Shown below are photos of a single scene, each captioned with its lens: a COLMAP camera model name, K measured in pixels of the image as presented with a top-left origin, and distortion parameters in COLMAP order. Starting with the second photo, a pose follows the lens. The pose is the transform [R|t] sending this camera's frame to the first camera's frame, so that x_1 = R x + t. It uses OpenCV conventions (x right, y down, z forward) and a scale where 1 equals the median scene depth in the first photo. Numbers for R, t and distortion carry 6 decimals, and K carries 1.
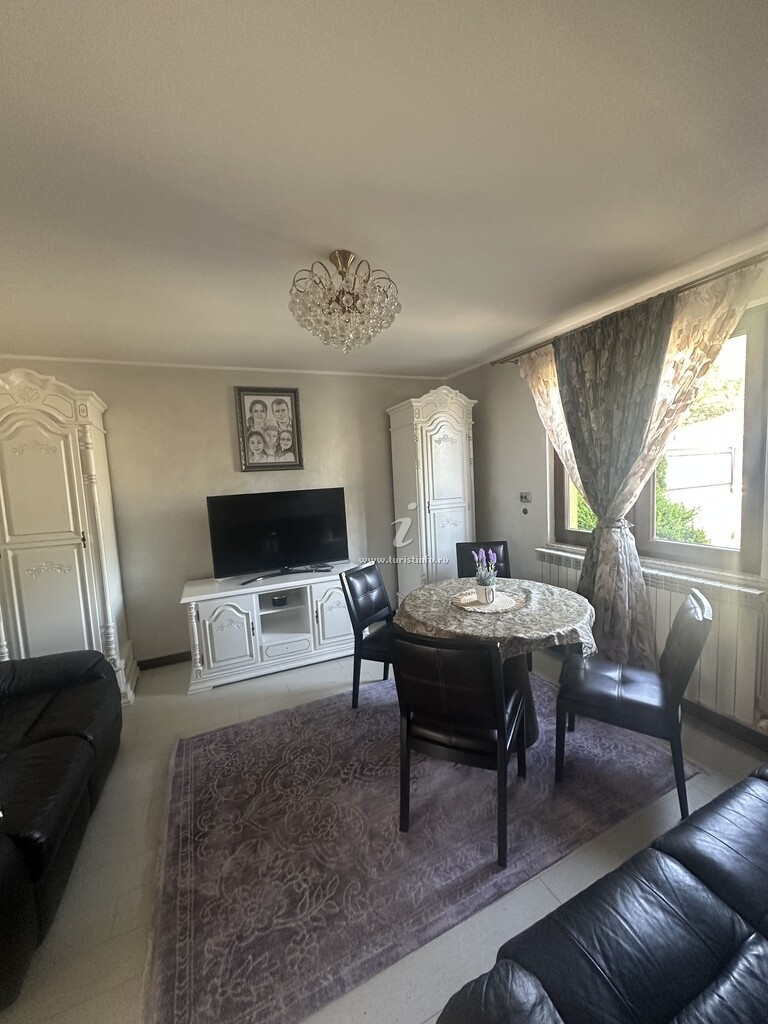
lens RADIAL K [[409.6, 0, 386.5], [0, 409.6, 513.2], [0, 0, 1]] dist [-0.002656, 0.000528]
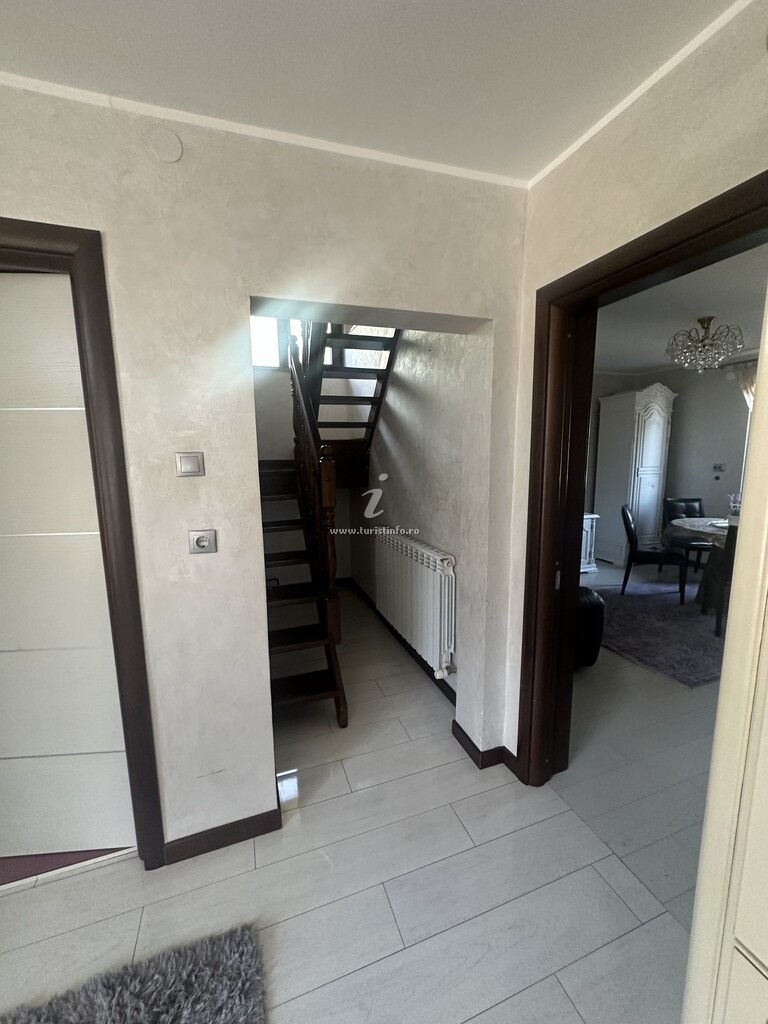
lens RADIAL K [[409.6, 0, 382.6], [0, 409.6, 509.3], [0, 0, 1]] dist [-0.002656, 0.000528]
pose [[0.995021, 0.055778, -0.082592, -0.657375], [-0.051720, 0.997385, 0.050485, 0.089035], [0.085192, -0.045962, 0.995304, -0.463196]]
